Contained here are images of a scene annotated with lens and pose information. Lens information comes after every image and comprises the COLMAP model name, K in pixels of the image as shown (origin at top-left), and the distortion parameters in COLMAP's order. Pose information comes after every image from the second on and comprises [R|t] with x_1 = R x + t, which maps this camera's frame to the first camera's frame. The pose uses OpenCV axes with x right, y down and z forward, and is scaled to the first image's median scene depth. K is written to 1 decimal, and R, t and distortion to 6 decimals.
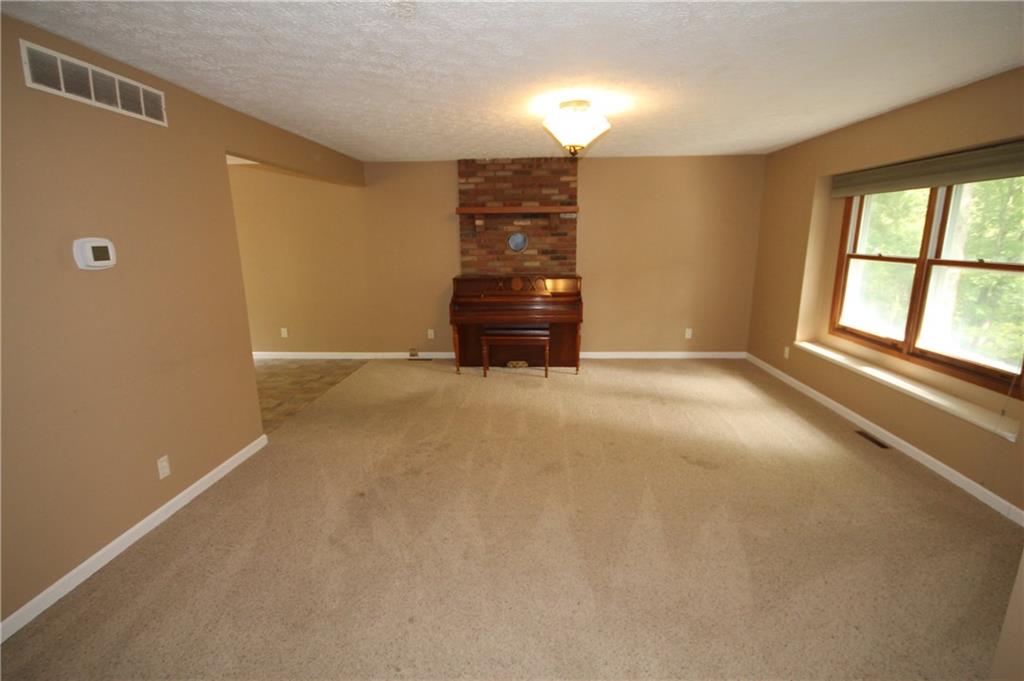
lens RADIAL K [[484.0, 0, 513.9], [0, 484.0, 347.0], [0, 0, 1]] dist [-0.037372, -0.001440]
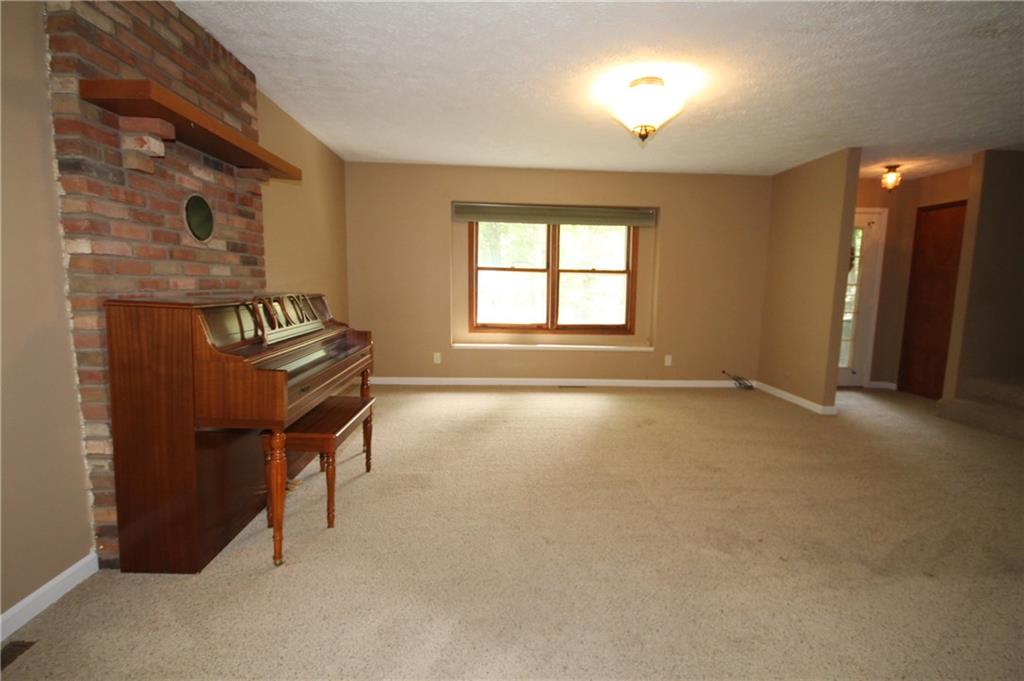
lens RADIAL K [[478.4, 0, 516.4], [0, 478.4, 345.6], [0, 0, 1]] dist [0.002484, -0.010782]
pose [[-0.109563, -0.119226, 0.986803, -0.460820], [0.199607, 0.969917, 0.139348, -0.116030], [-0.973732, 0.212240, -0.082468, 0.815825]]
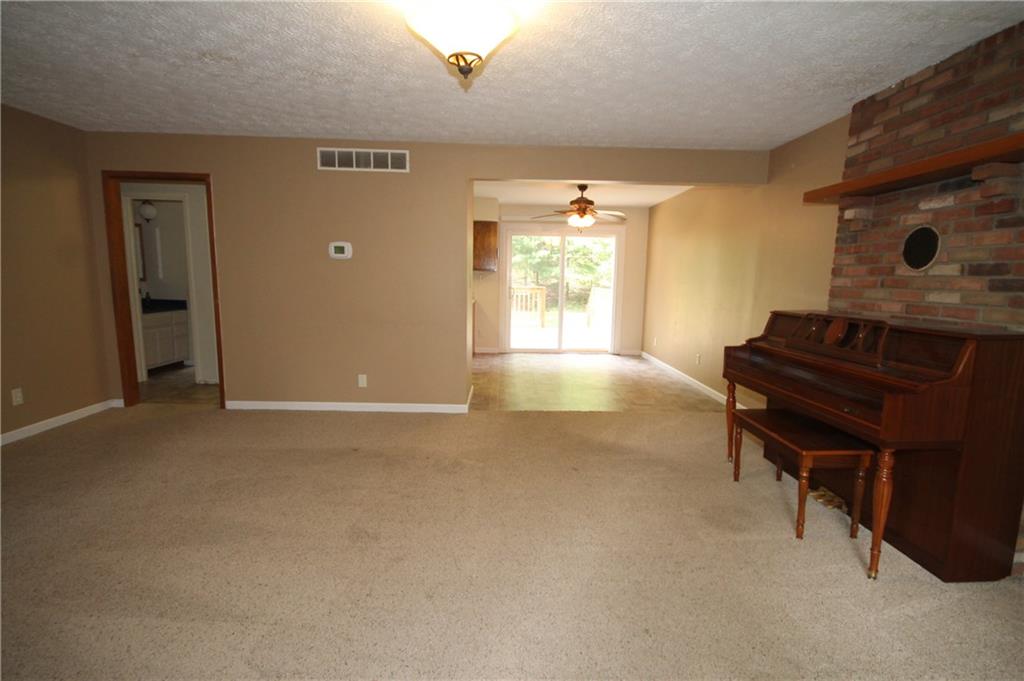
lens RADIAL K [[478.4, 0, 516.4], [0, 478.4, 345.6], [0, 0, 1]] dist [0.002484, -0.010782]
pose [[0.076283, 0.151214, -0.985553, 0.442972], [-0.236616, 0.962944, 0.129430, -0.101403], [0.968604, 0.223324, 0.109236, 0.628659]]
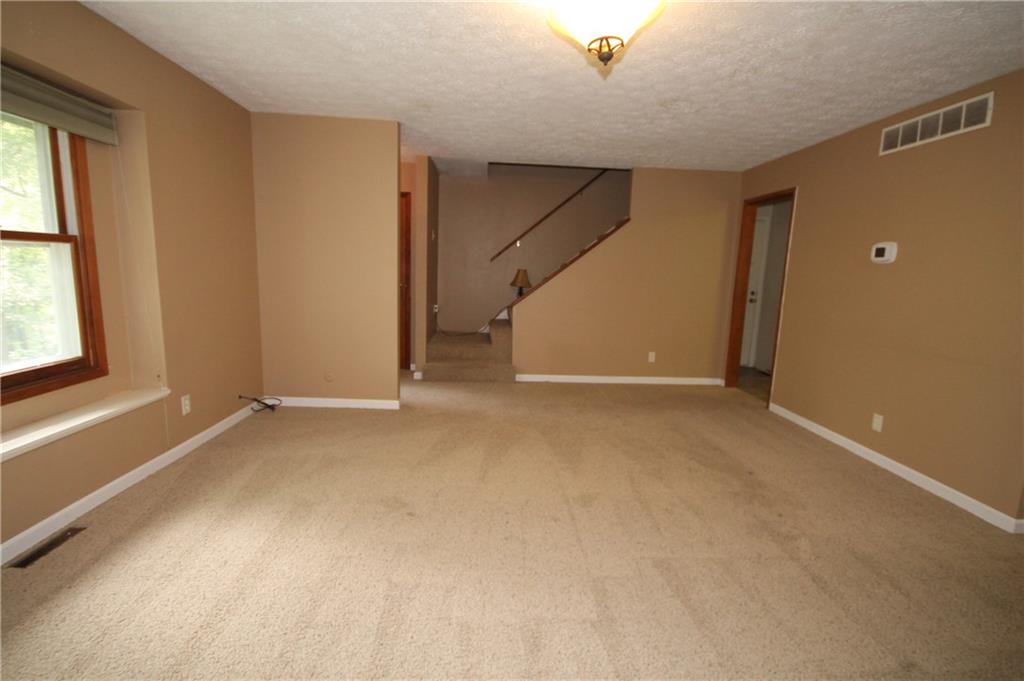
lens RADIAL K [[478.4, 0, 516.4], [0, 478.4, 345.6], [0, 0, 1]] dist [0.002484, -0.010782]
pose [[-0.993144, -0.009576, -0.116503, 0.170941], [-0.051924, 0.929057, 0.366274, -0.170604], [0.104730, 0.369812, -0.923185, 0.959096]]
